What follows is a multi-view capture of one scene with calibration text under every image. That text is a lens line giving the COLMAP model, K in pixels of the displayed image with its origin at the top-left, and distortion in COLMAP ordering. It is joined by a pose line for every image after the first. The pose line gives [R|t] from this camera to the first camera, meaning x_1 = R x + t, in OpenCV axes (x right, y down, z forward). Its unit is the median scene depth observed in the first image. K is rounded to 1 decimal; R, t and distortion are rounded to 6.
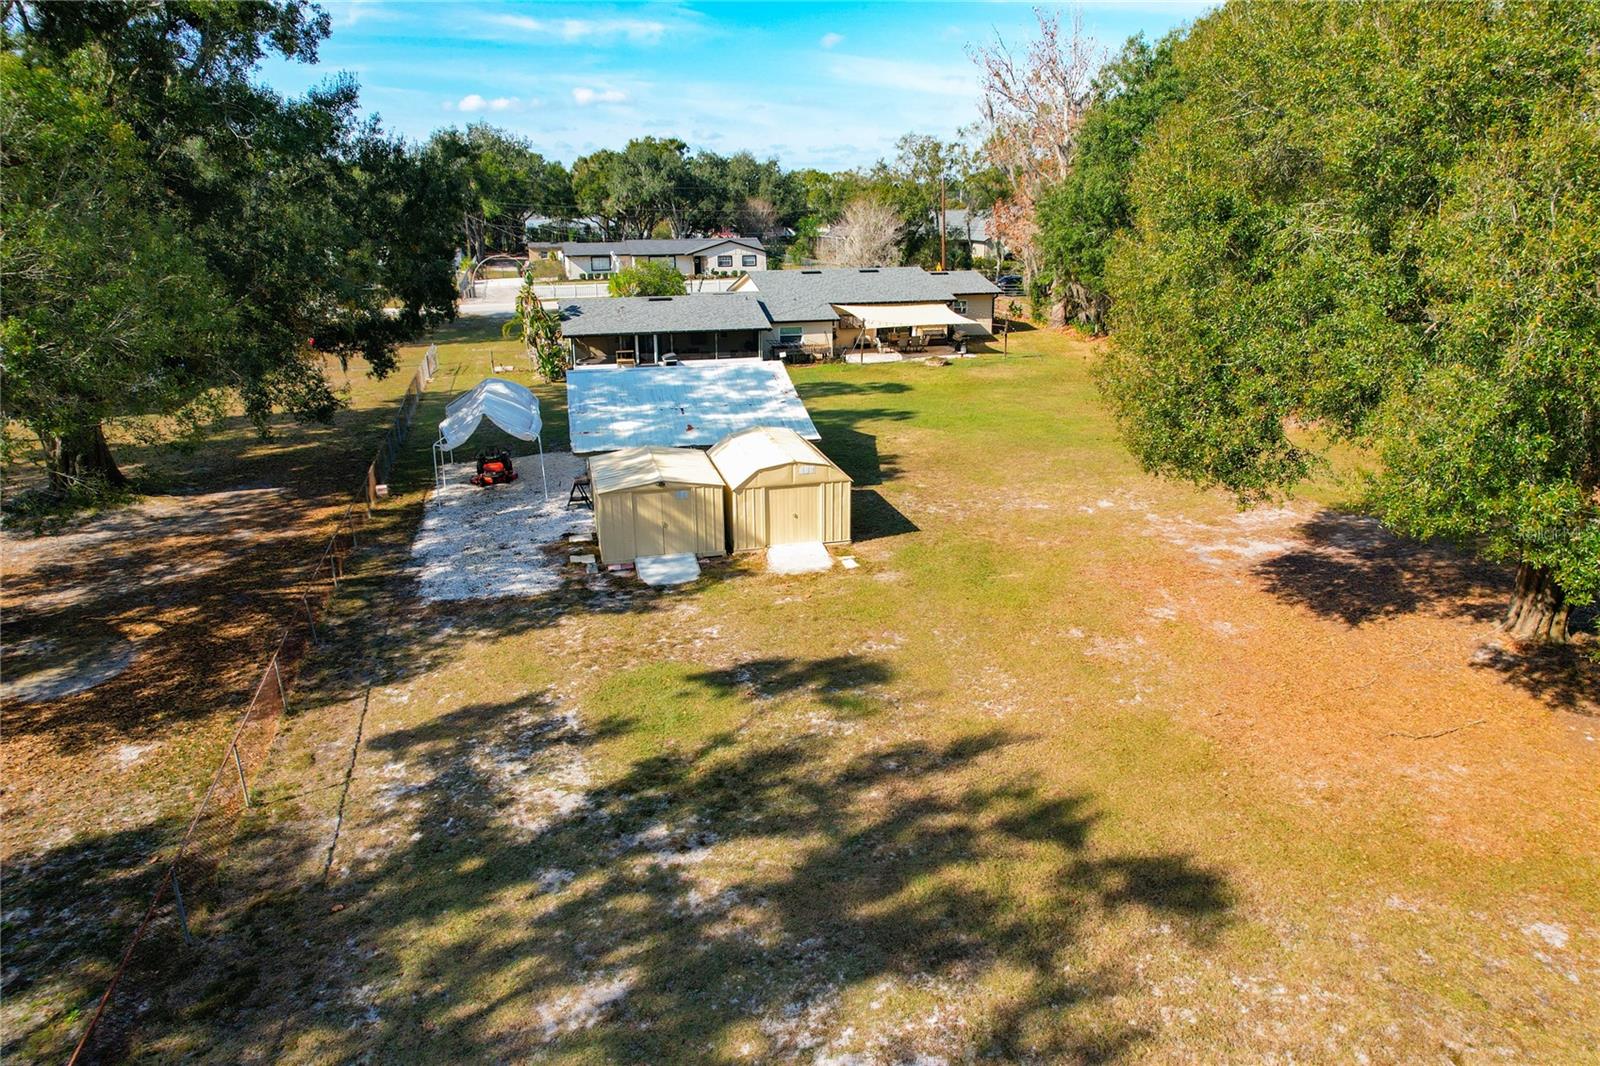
lens RADIAL K [[1017.5, 0, 816.7], [0, 1017.5, 532.5], [0, 0, 1]] dist [-0.035719, 0.010992]
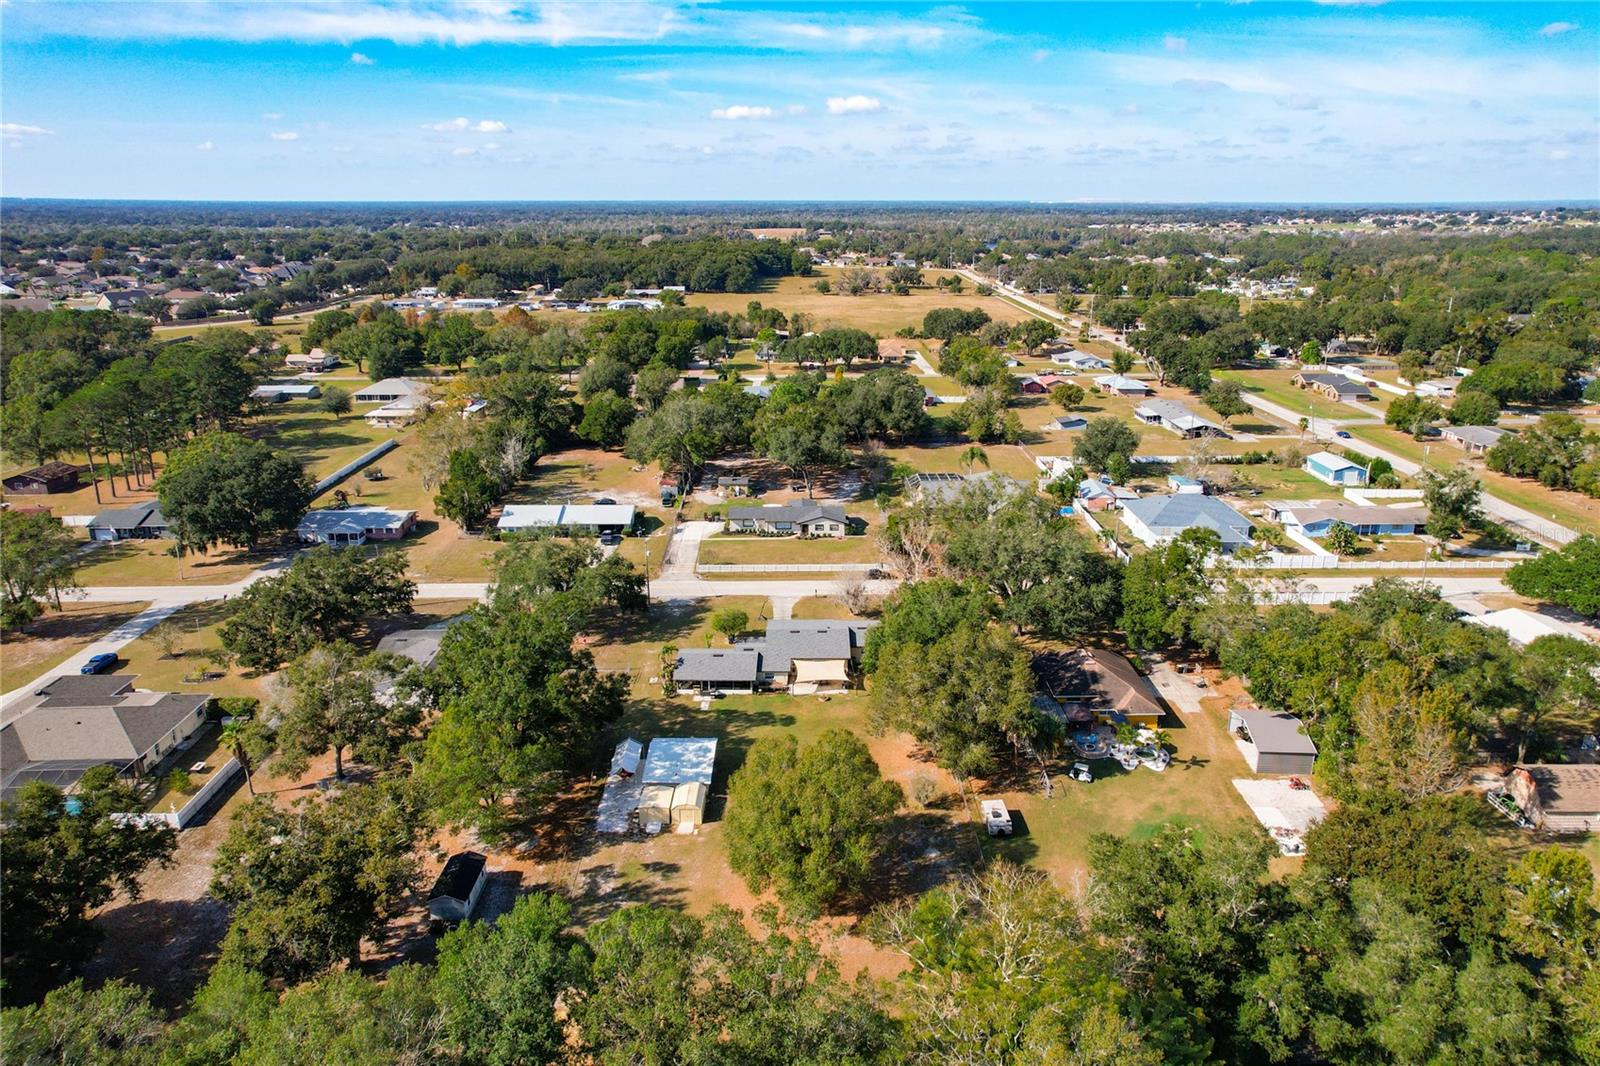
lens RADIAL K [[1017.5, 0, 808.4], [0, 1017.5, 464.4], [0, 0, 1]] dist [-0.035719, 0.010992]
pose [[0.966986, 0.066308, -0.246052, 1.367661], [-0.083549, 0.994678, -0.060294, -1.228685], [0.240745, 0.078860, 0.967379, -2.926407]]
